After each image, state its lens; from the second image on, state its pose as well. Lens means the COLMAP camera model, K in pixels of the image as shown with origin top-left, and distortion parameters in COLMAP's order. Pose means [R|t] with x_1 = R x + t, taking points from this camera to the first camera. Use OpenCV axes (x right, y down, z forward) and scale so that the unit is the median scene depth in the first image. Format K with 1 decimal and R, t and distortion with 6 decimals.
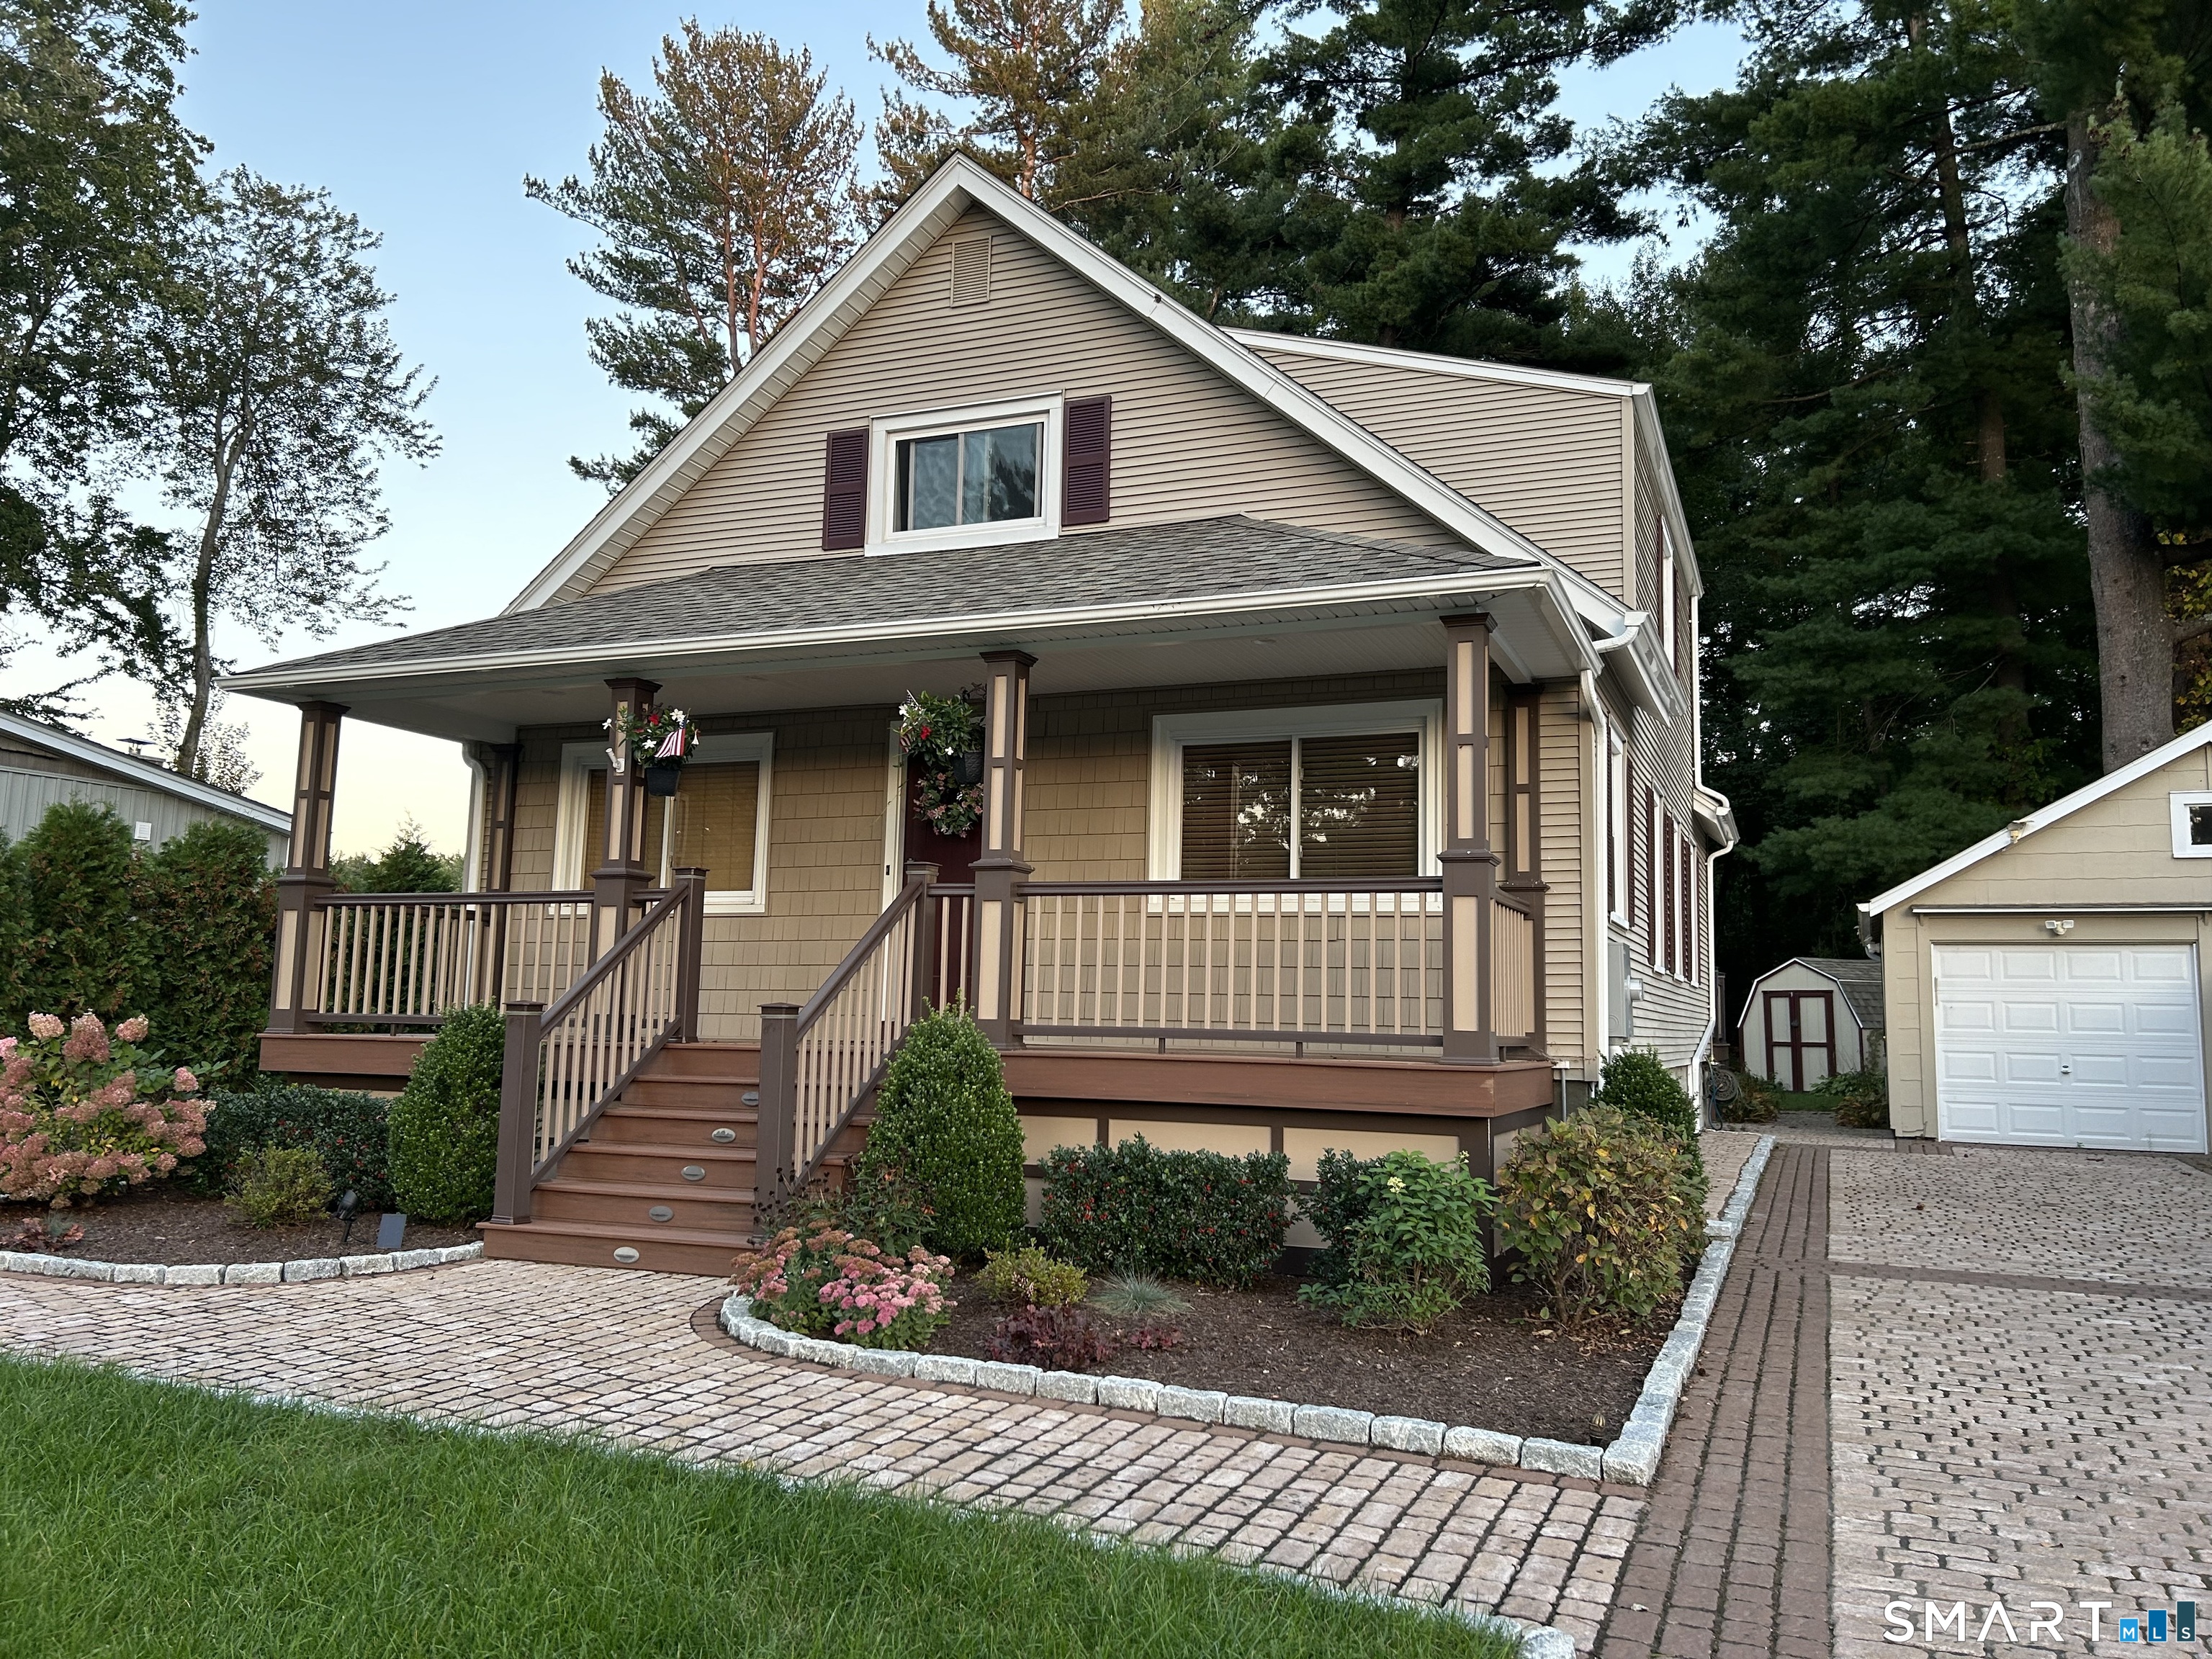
lens RADIAL K [[1675.8, 0, 1110.0], [0, 1675.8, 818.8], [0, 0, 1]] dist [0.028091, -0.007312]
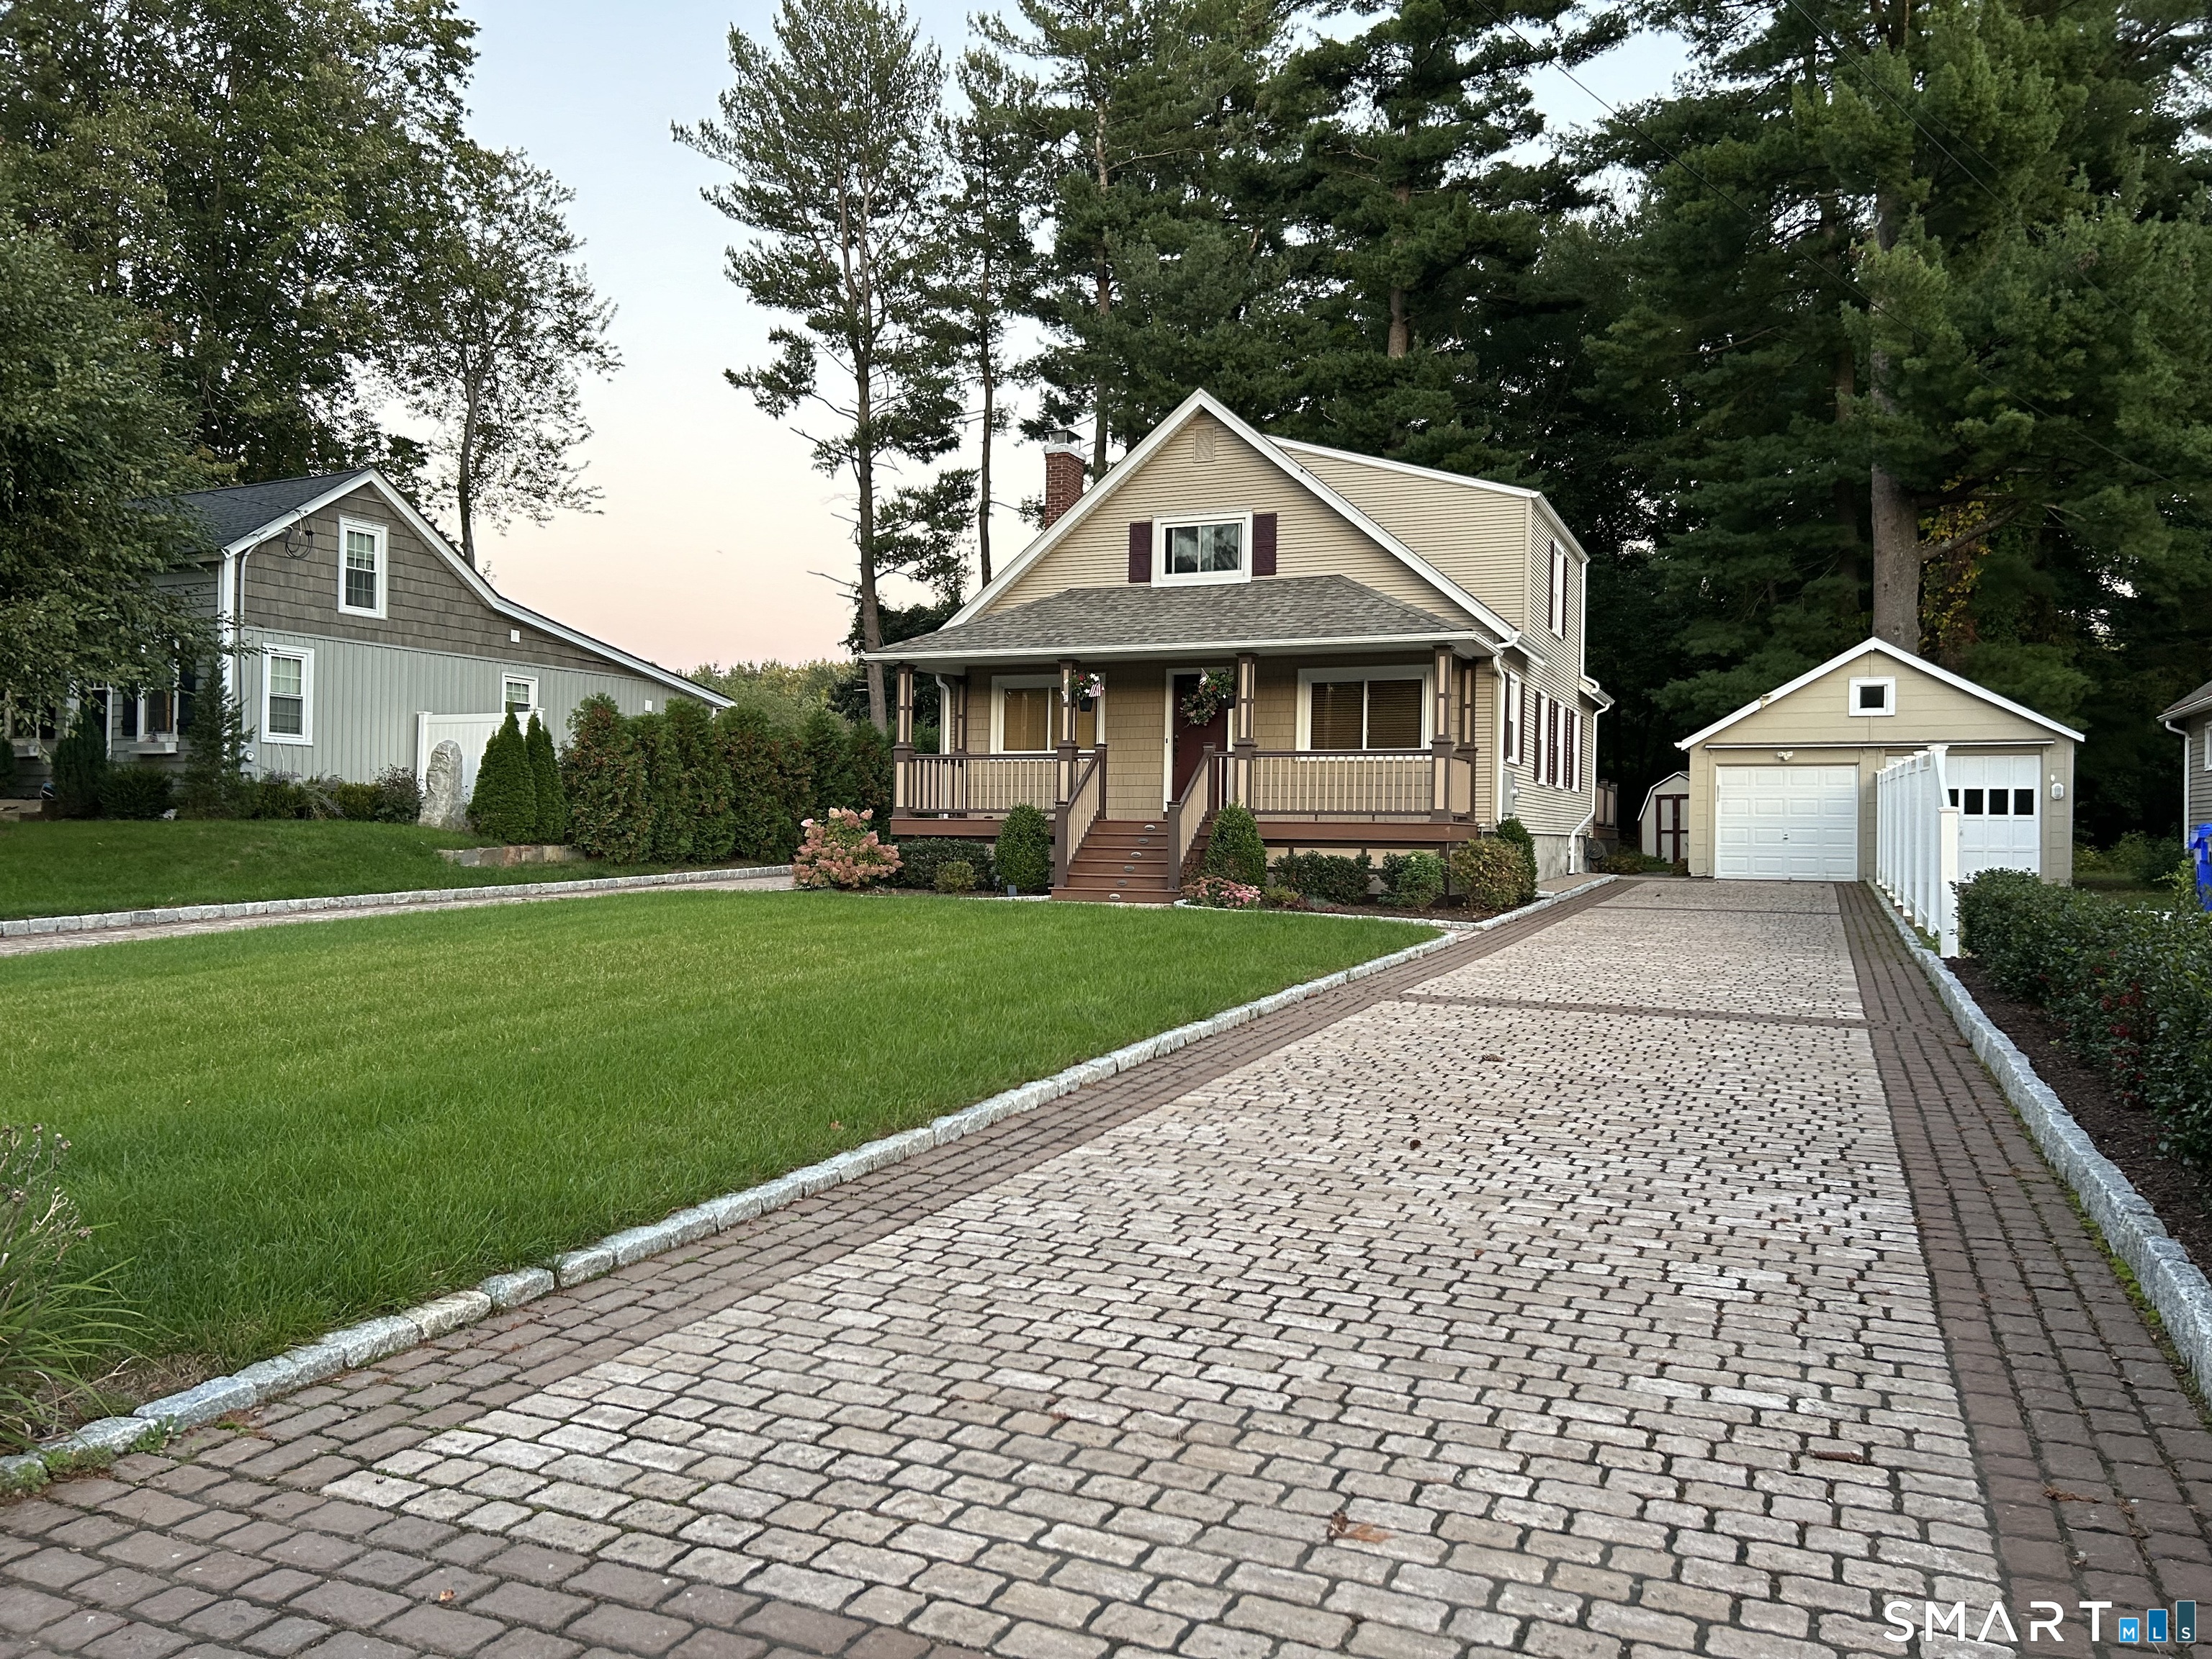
lens RADIAL K [[1671.8, 0, 1101.0], [0, 1671.8, 827.3], [0, 0, 1]] dist [0.065086, -0.089655]
pose [[0.999967, -0.008158, 0.000503, -0.068668], [0.008044, 0.993162, 0.116469, -0.033328], [-0.001449, -0.116461, 0.993194, -0.345205]]
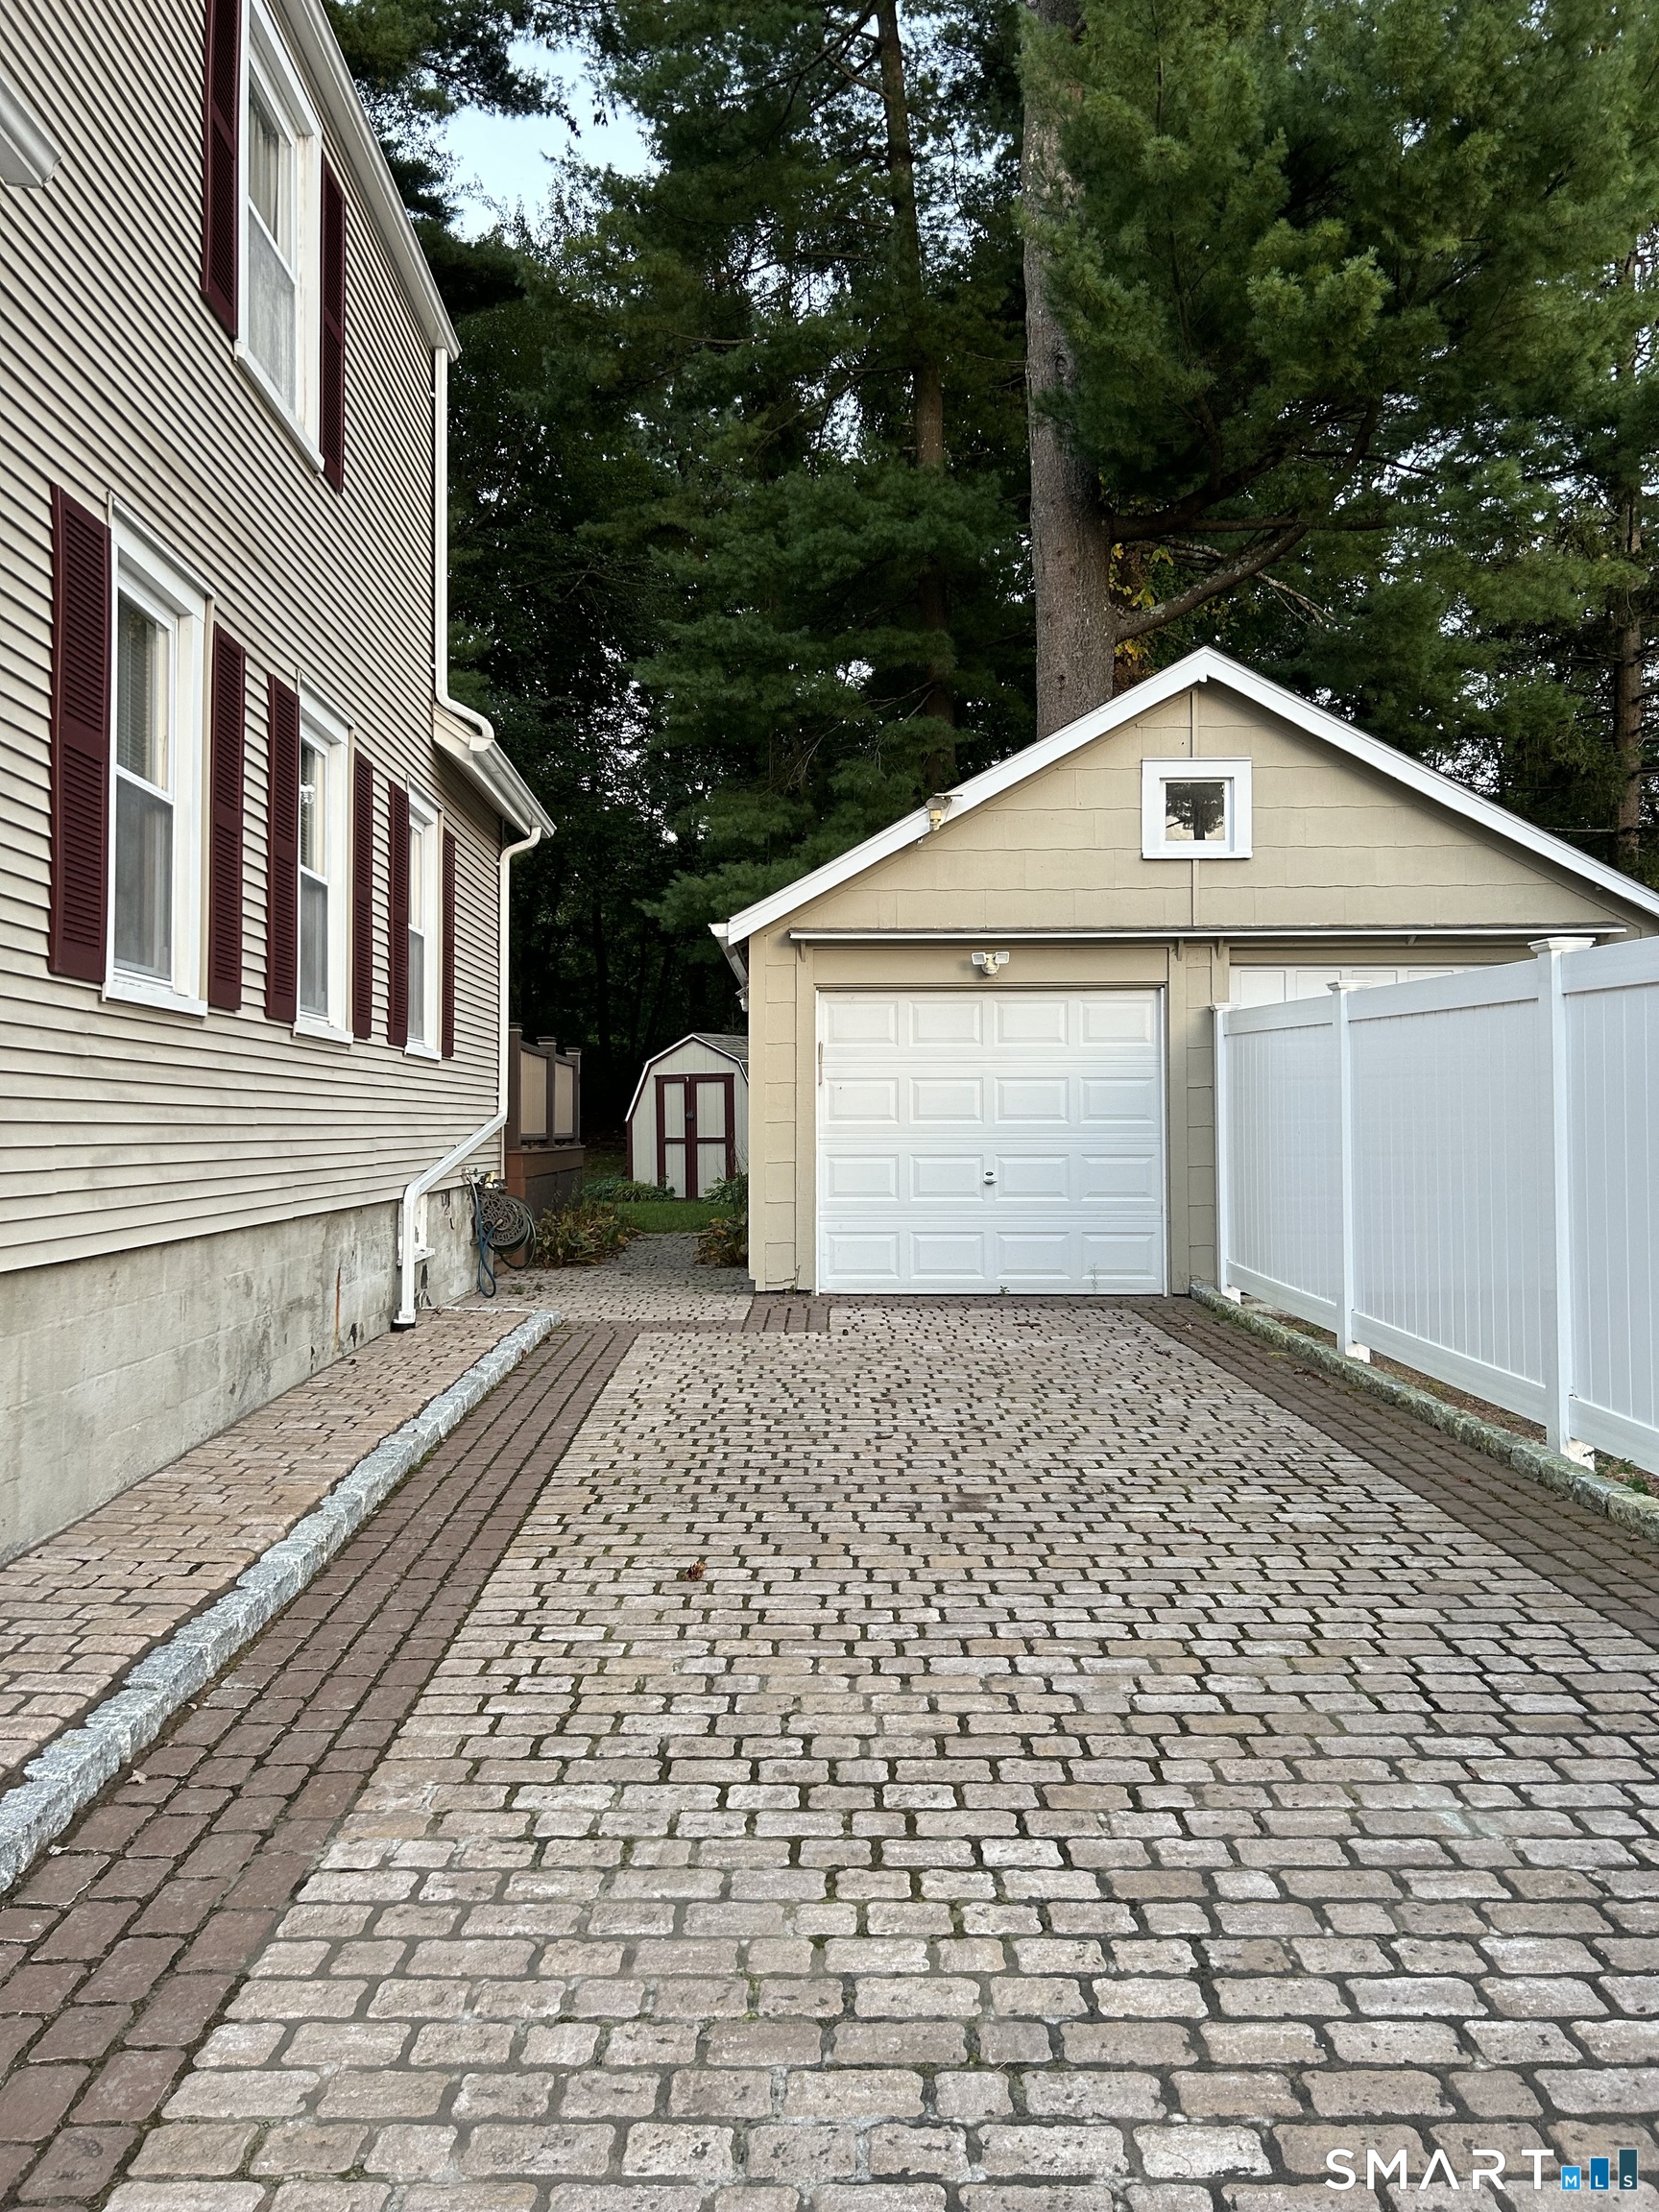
lens RADIAL K [[1671.8, 0, 829.5], [0, 1671.8, 1106.0], [0, 0, 1]] dist [0.065086, -0.089655]
pose [[0.909819, -0.018086, 0.414610, 0.110368], [-0.029112, 0.993807, 0.107235, 0.024064], [-0.413982, -0.109635, 0.903659, 0.203292]]
